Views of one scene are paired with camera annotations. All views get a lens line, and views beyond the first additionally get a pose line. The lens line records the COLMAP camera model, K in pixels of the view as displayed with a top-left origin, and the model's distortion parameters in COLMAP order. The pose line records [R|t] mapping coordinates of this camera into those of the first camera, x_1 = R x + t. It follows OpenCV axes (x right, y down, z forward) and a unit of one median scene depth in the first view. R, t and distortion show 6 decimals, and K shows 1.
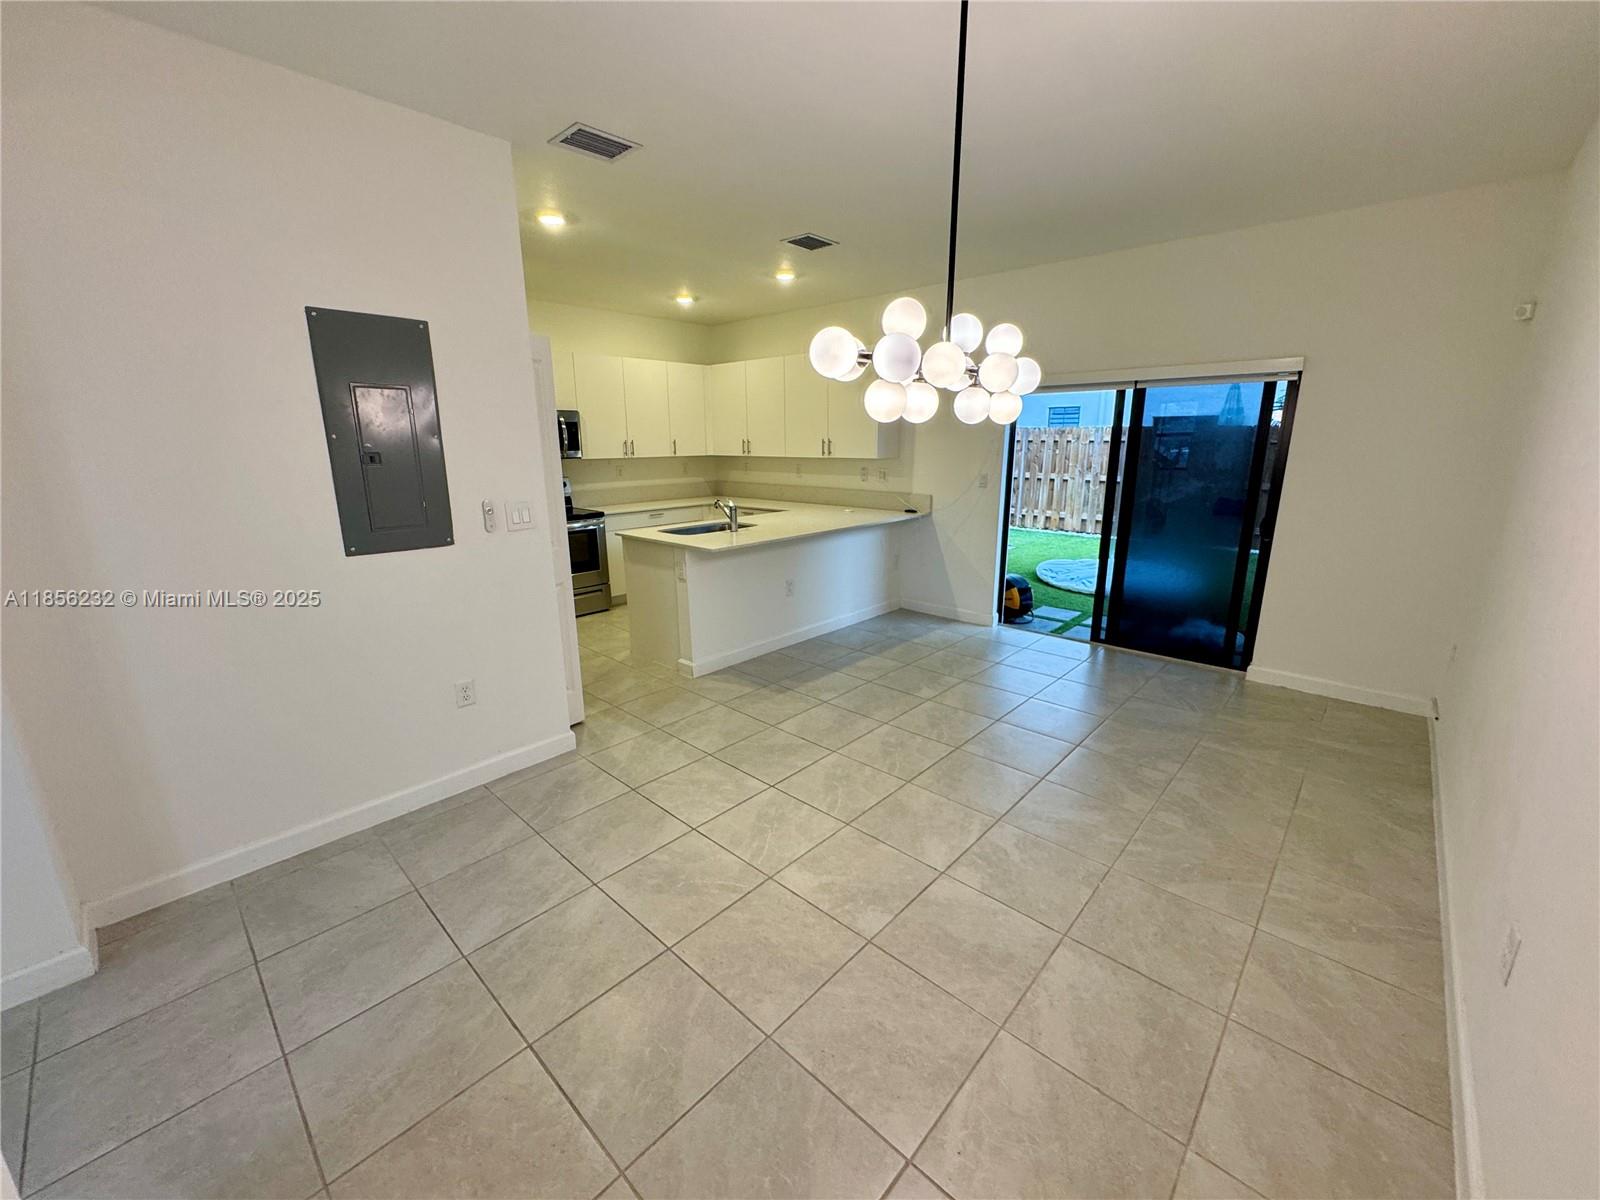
lens RADIAL K [[645.3, 0, 810.8], [0, 645.3, 598.2], [0, 0, 1]] dist [-0.000735, -0.000354]
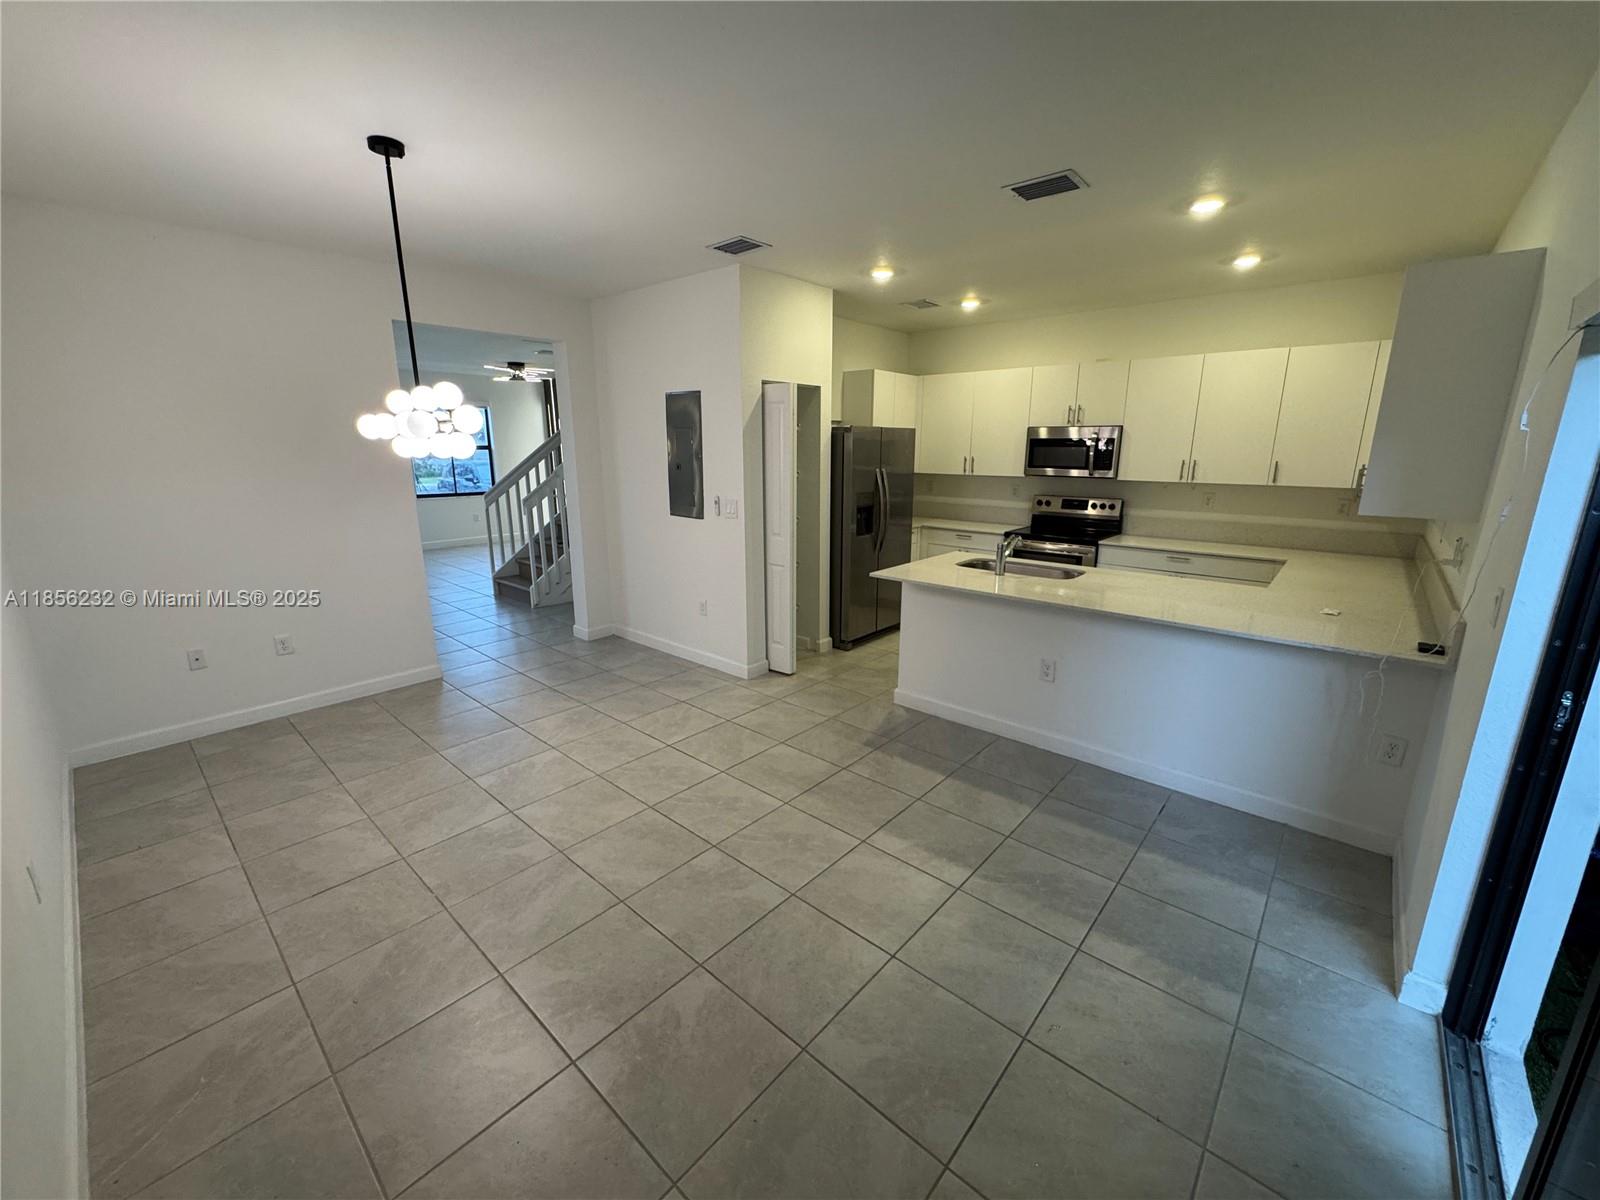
lens RADIAL K [[645.3, 0, 795.9], [0, 645.3, 606.8], [0, 0, 1]] dist [-0.000735, -0.000354]
pose [[-0.000806, 0.247984, -0.968764, 0.572371], [-0.243398, 0.939581, 0.240717, -0.166637], [0.969926, 0.235989, 0.059602, 0.593073]]
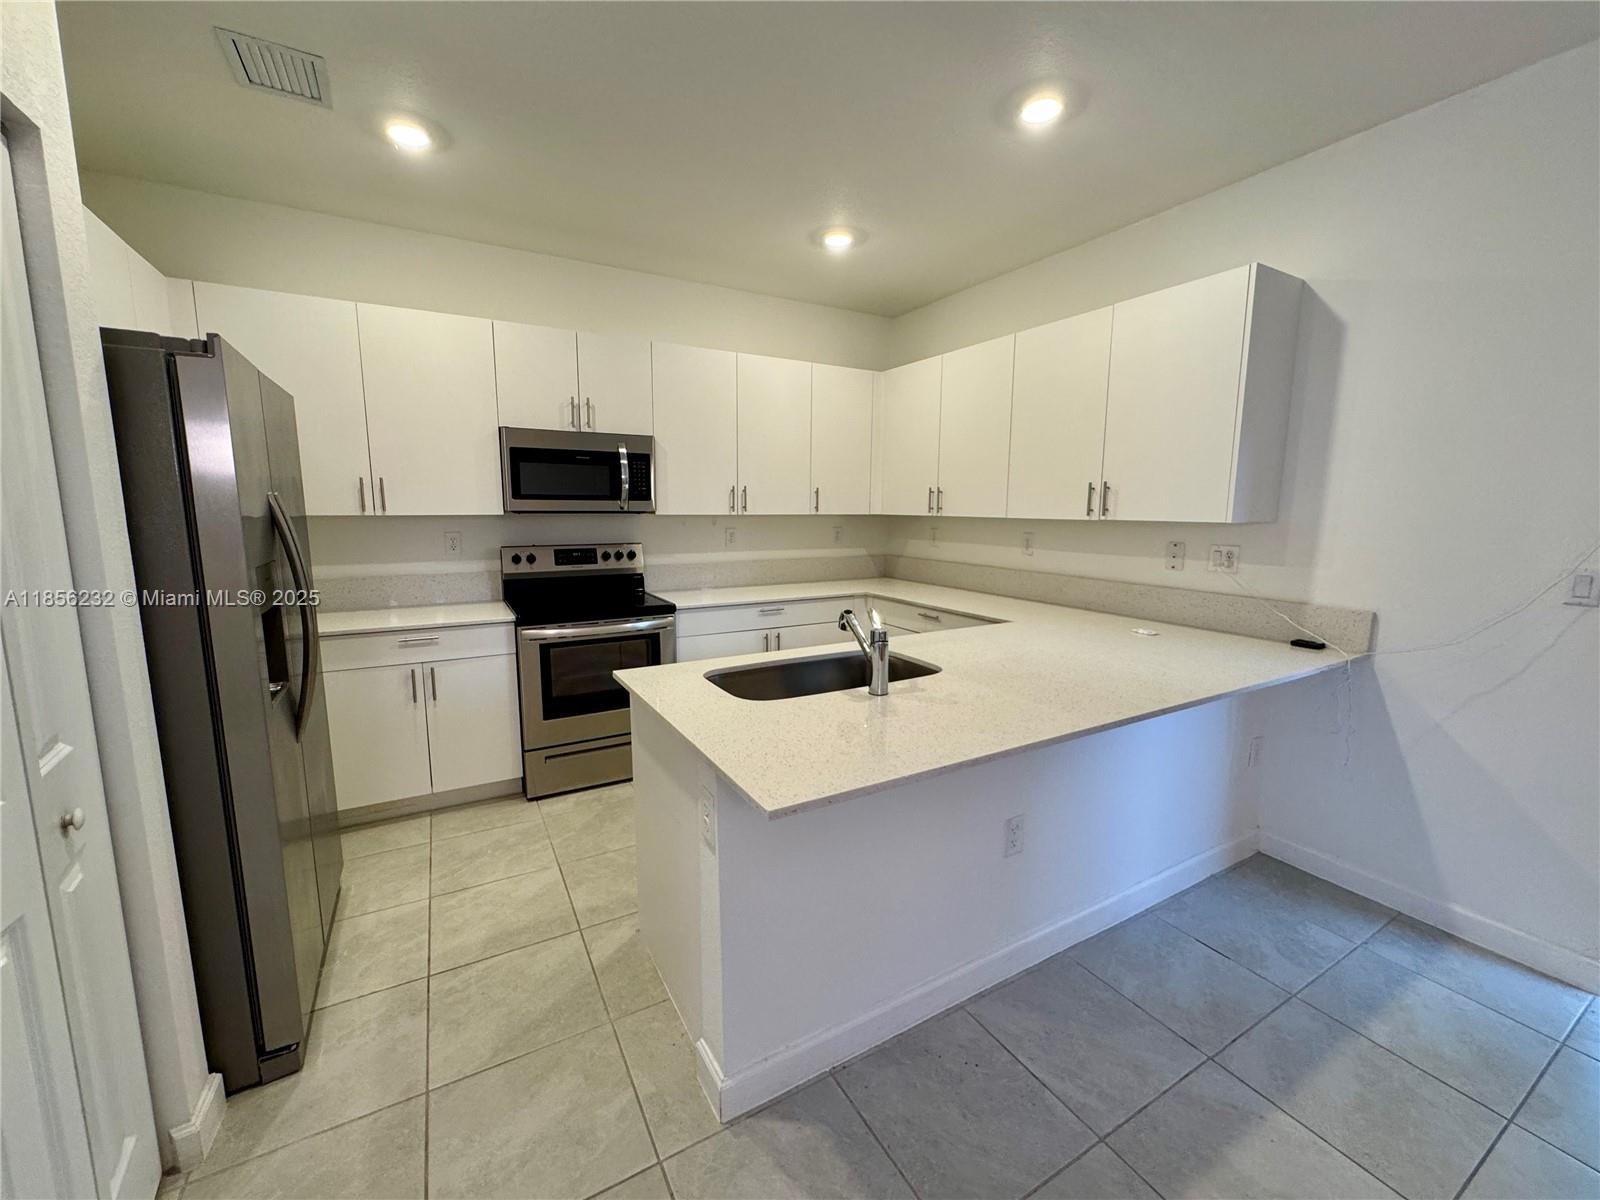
lens RADIAL K [[645.3, 0, 799.5], [0, 645.3, 592.5], [0, 0, 1]] dist [-0.000735, -0.000354]
pose [[0.949574, 0.052542, -0.309109, -0.038237], [-0.085607, 0.991848, -0.094388, -0.103309], [0.301630, 0.116091, 0.946331, 0.504018]]
